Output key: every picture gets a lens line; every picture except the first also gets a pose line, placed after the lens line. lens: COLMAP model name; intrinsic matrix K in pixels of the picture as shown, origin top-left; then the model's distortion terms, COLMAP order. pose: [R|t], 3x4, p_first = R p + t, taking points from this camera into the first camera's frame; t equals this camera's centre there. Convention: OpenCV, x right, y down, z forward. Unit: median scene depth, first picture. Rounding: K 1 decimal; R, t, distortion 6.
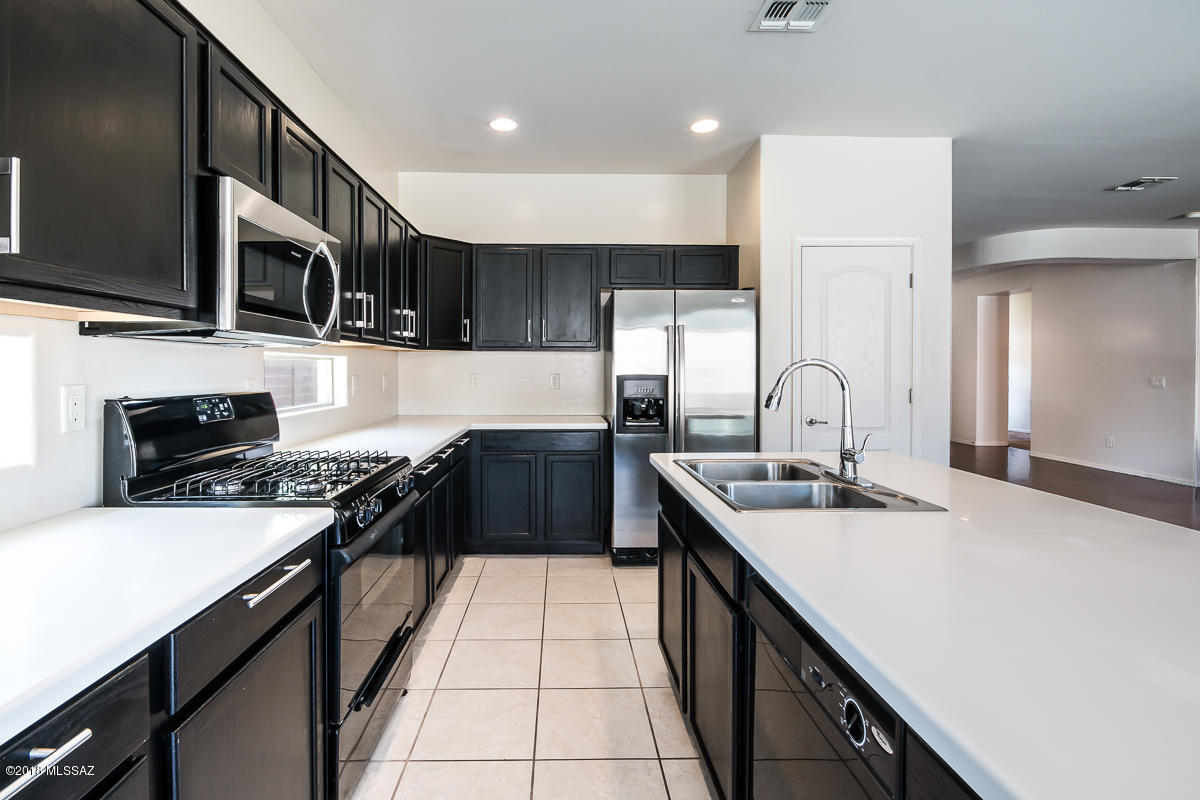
lens RADIAL K [[570.2, 0, 580.2], [0, 570.2, 389.4], [0, 0, 1]] dist [-0.004053, -0.000153]
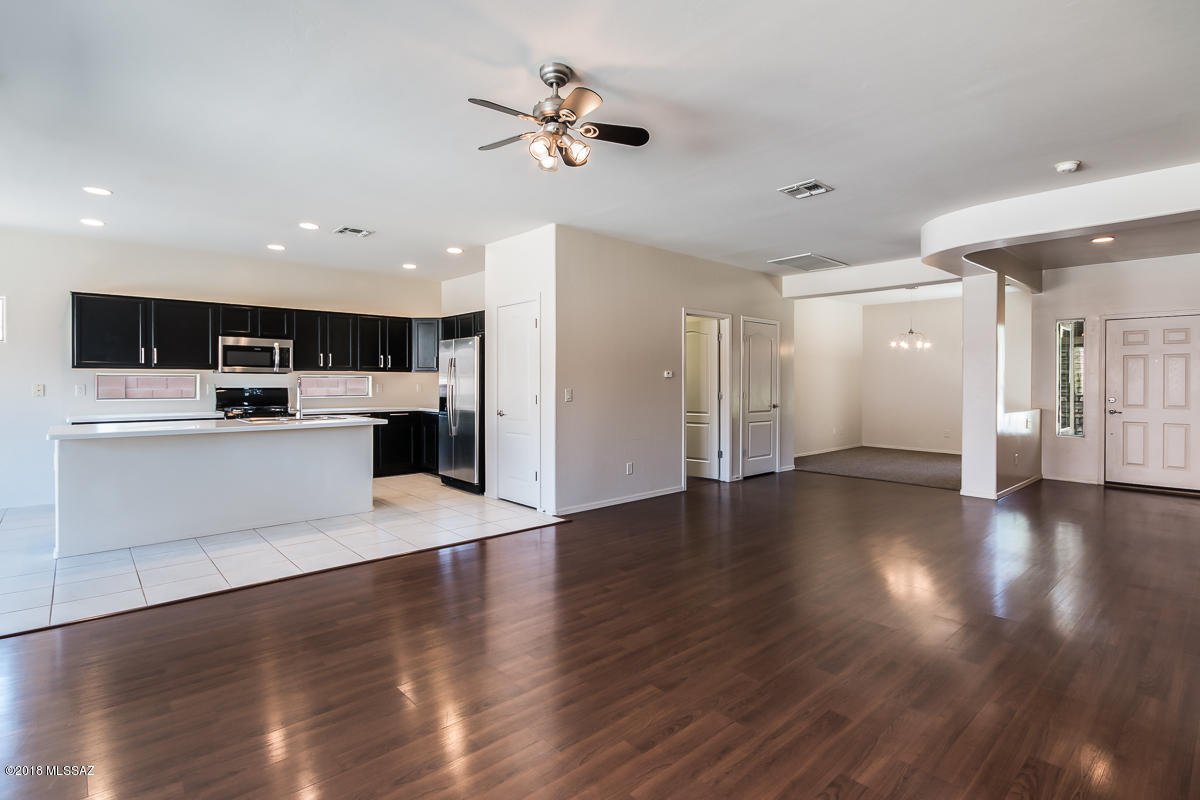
lens RADIAL K [[584.6, 0, 604.4], [0, 584.6, 384.6], [0, 0, 1]] dist [0.000501, 0.000071]
pose [[0.645398, 0.004917, -0.763831, 1.906780], [-0.029313, 0.999402, -0.018334, -0.003947], [0.763284, 0.034223, 0.645156, 0.148540]]
